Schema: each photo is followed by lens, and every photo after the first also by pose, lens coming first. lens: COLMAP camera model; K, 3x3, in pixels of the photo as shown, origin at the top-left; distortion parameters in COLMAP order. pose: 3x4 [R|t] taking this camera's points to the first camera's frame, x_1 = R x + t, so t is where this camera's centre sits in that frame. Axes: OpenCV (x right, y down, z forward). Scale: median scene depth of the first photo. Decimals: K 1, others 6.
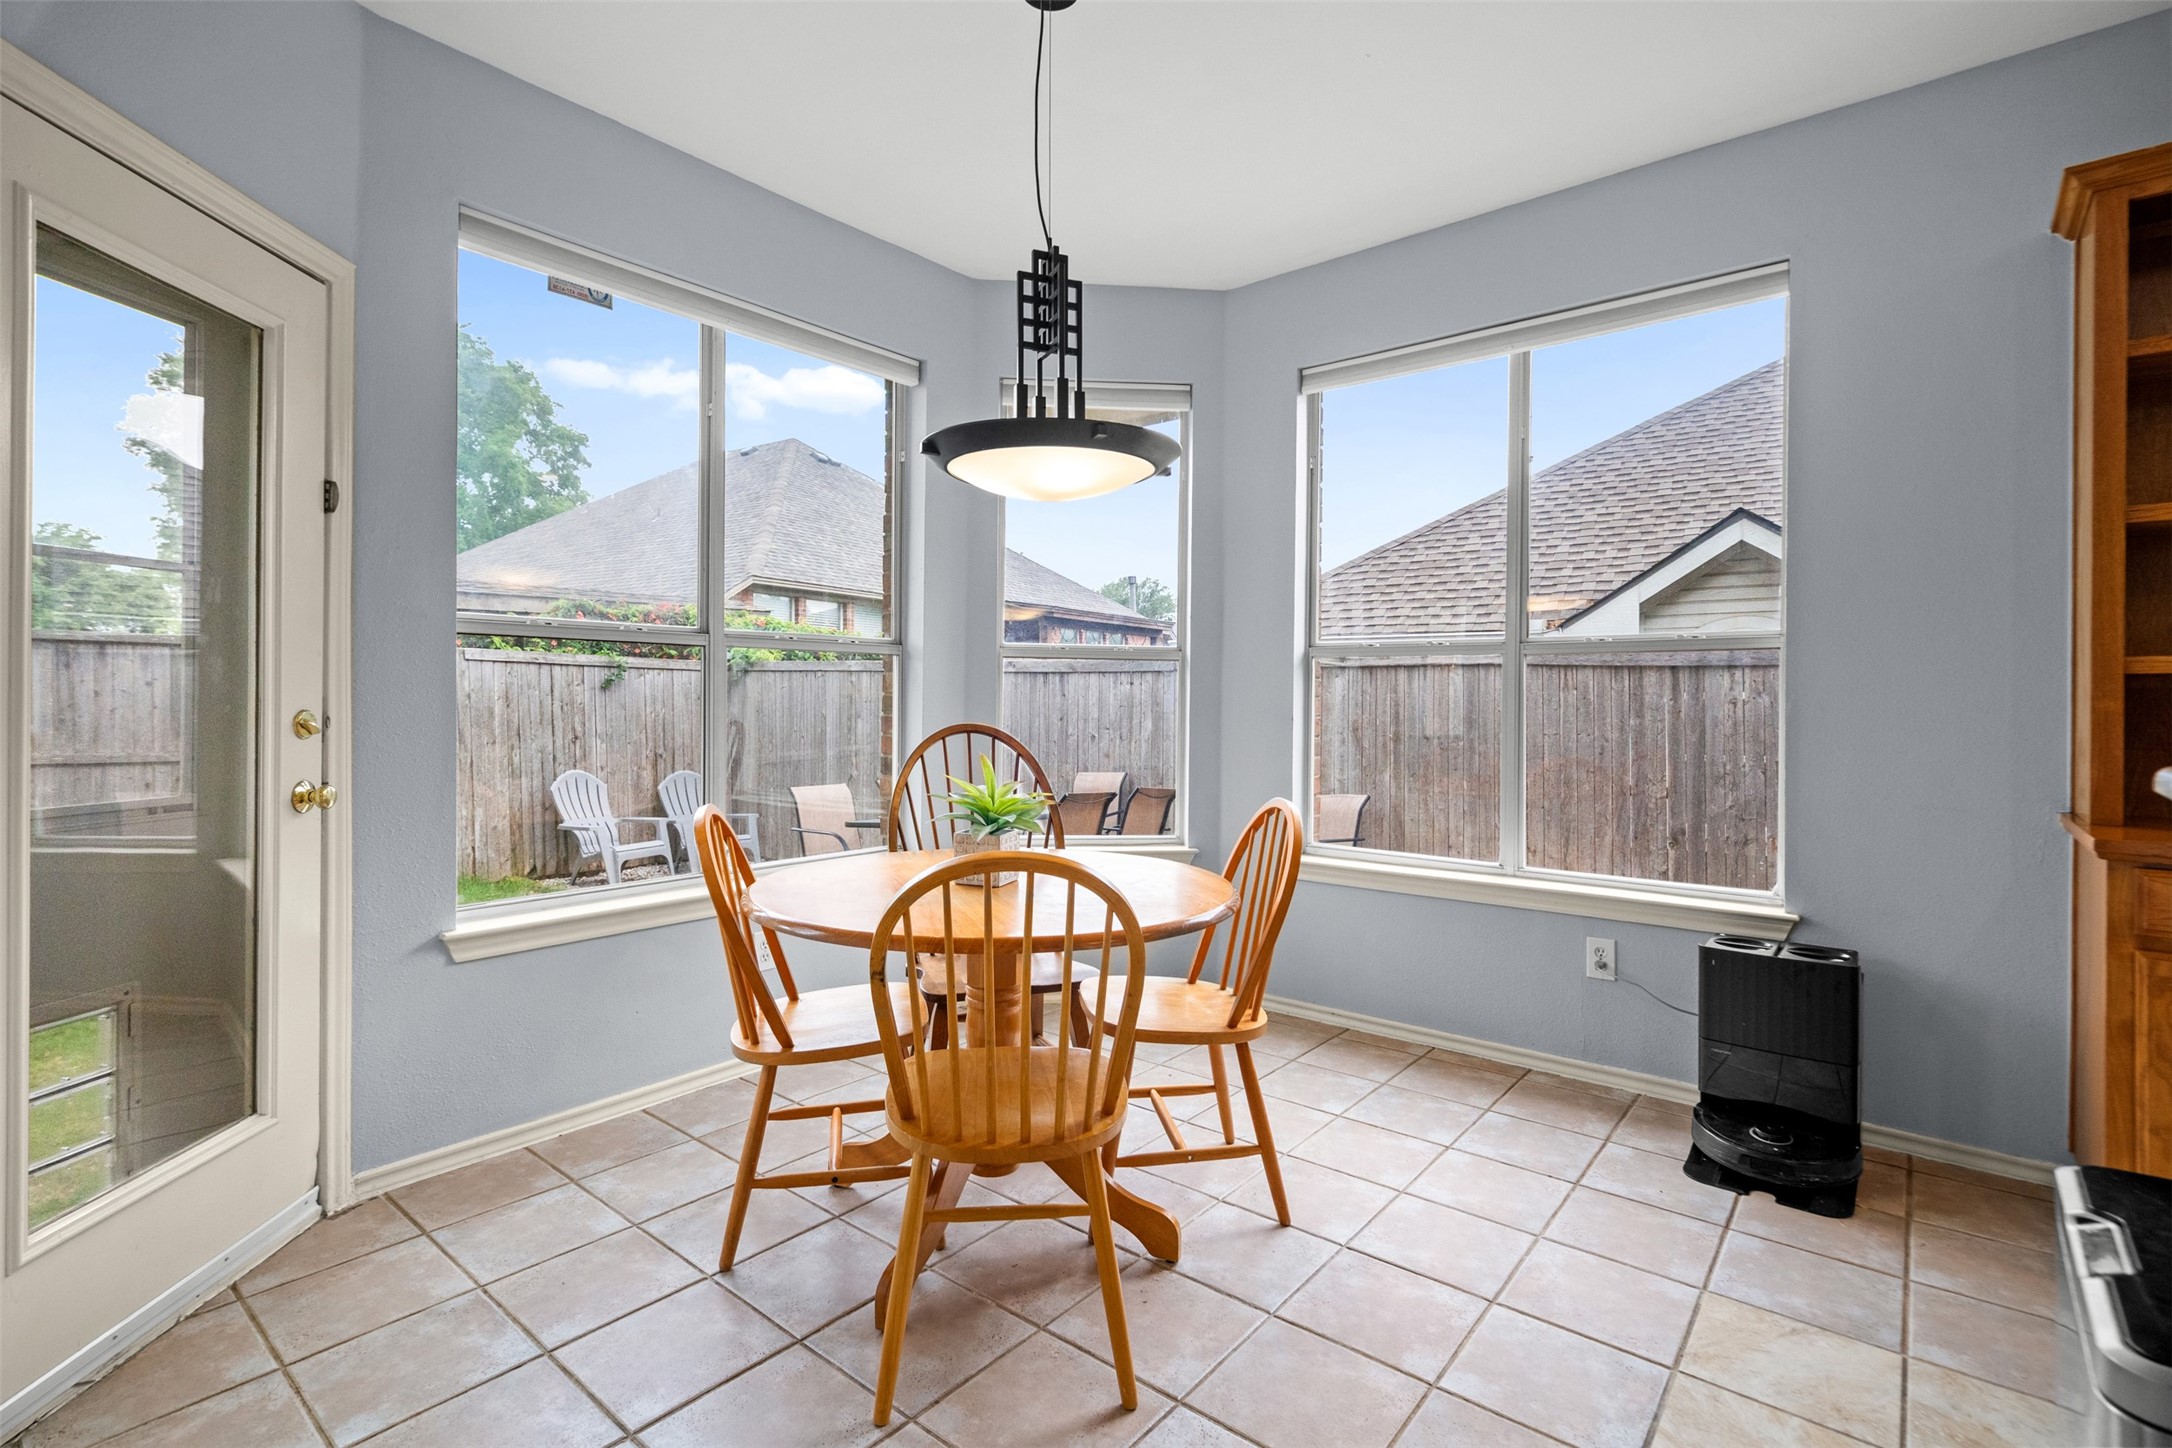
lens RADIAL K [[1004.4, 0, 1089.2], [0, 1004.4, 702.8], [0, 0, 1]] dist [-0.000793, -0.000112]
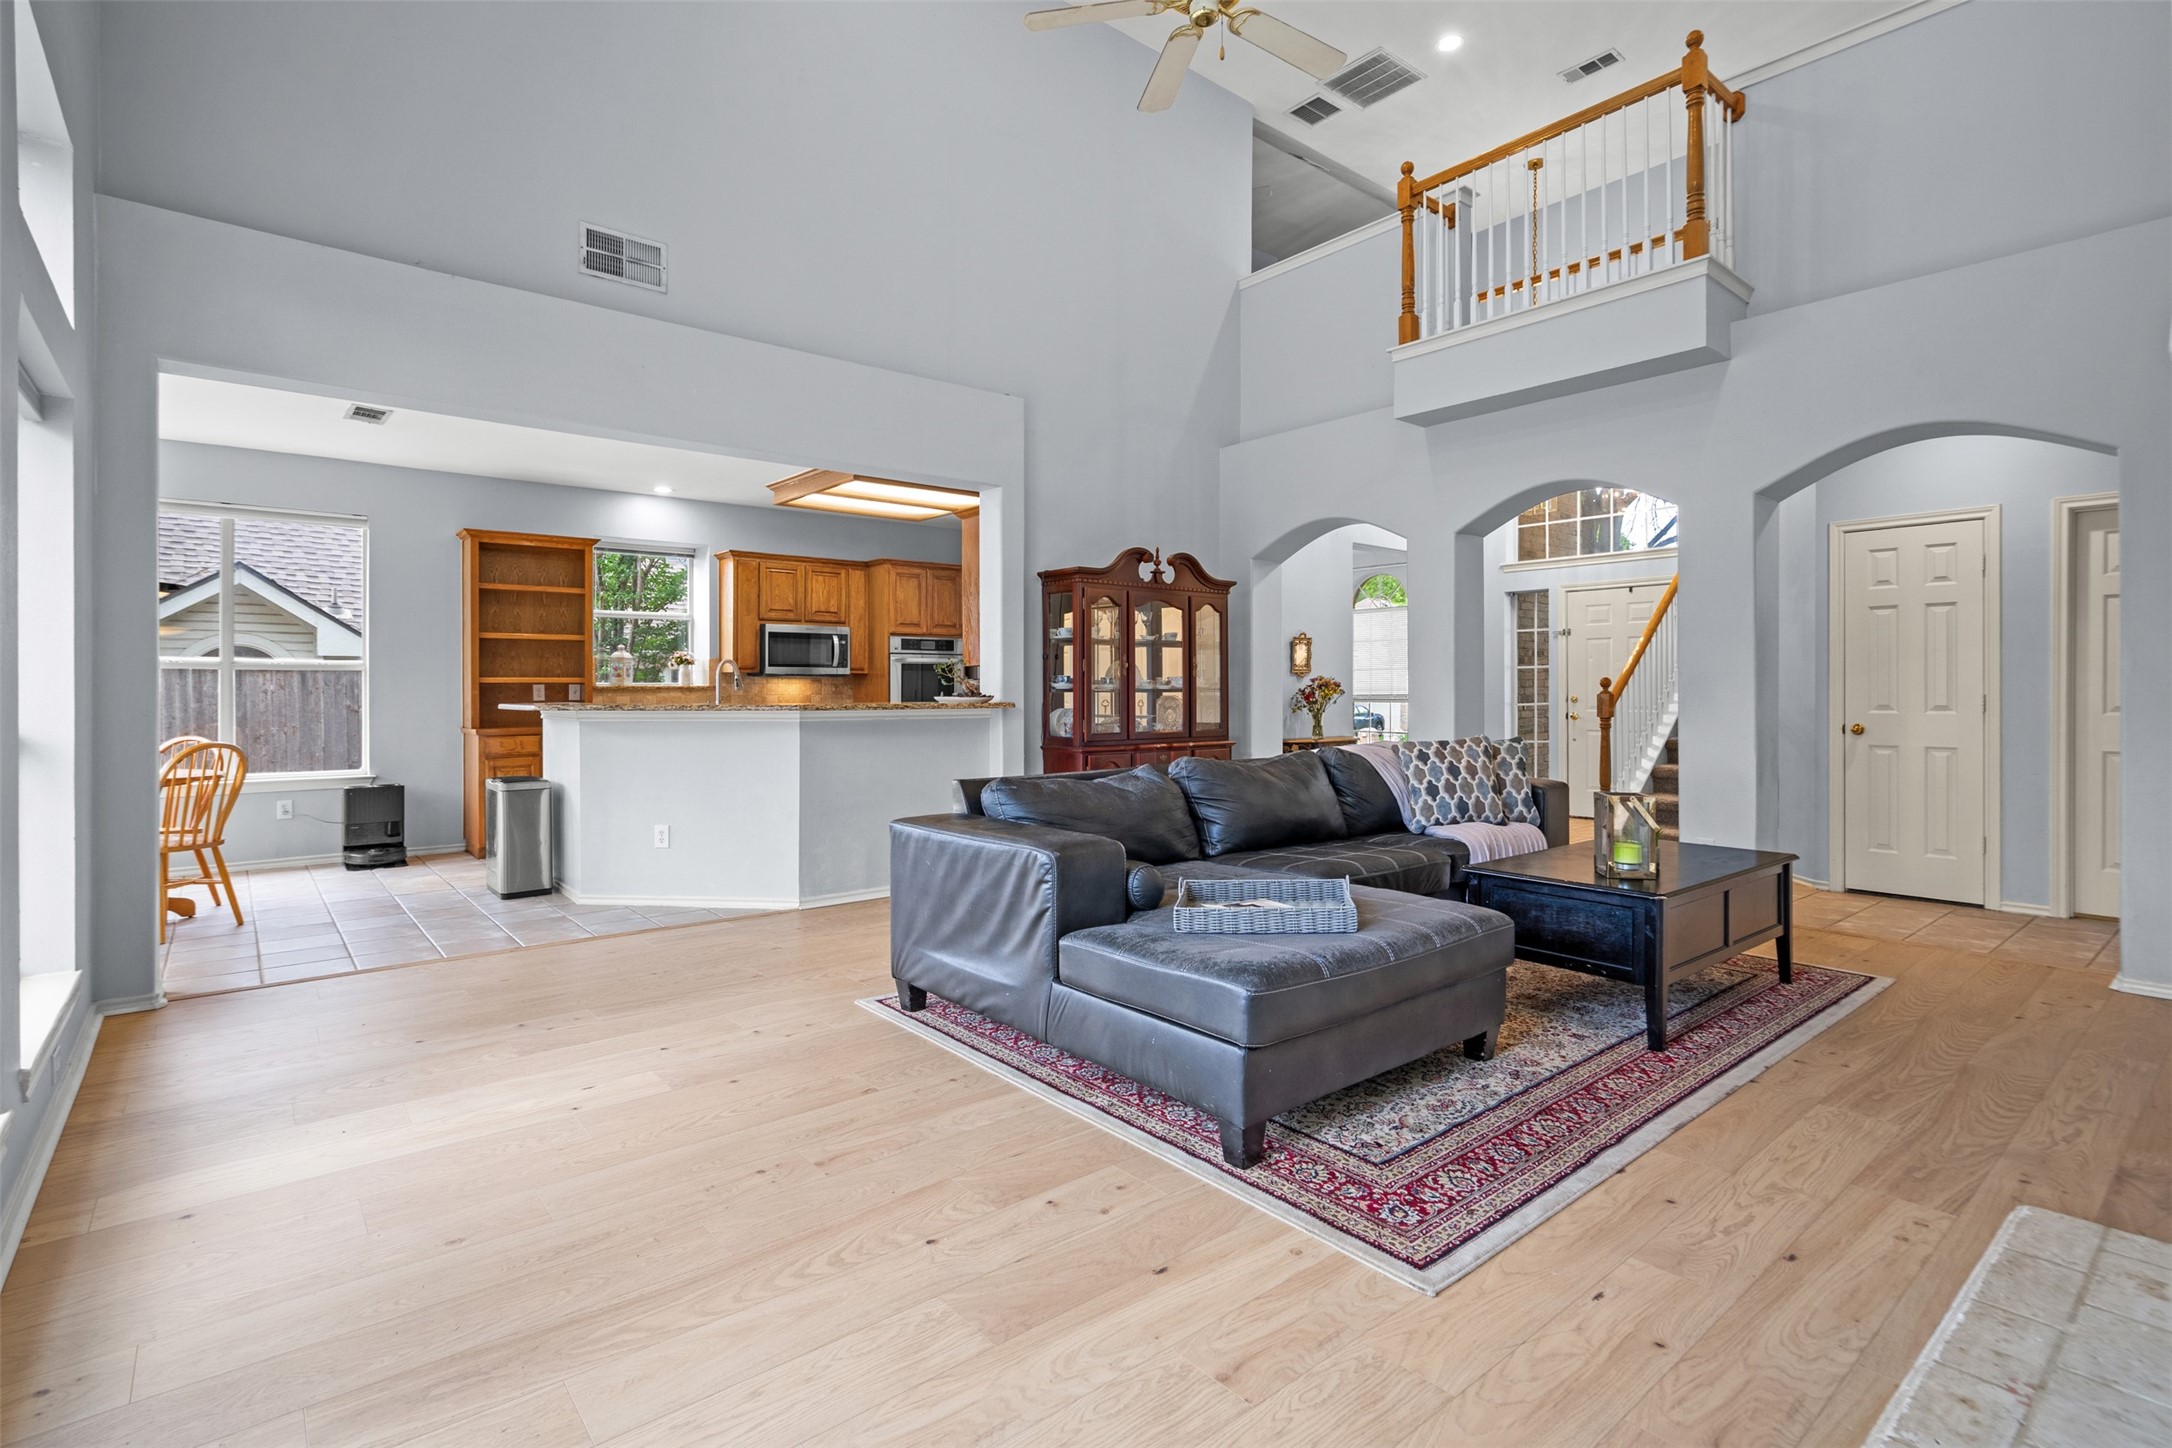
lens RADIAL K [[1043.6, 0, 1082.4], [0, 1043.6, 683.0], [0, 0, 1]] dist [-0.000974, 0.000000]
pose [[0.175306, -0.001226, 0.984513, -1.651595], [0.002504, 0.999997, 0.000799, -0.021089], [-0.984511, 0.002326, 0.175309, -1.286892]]
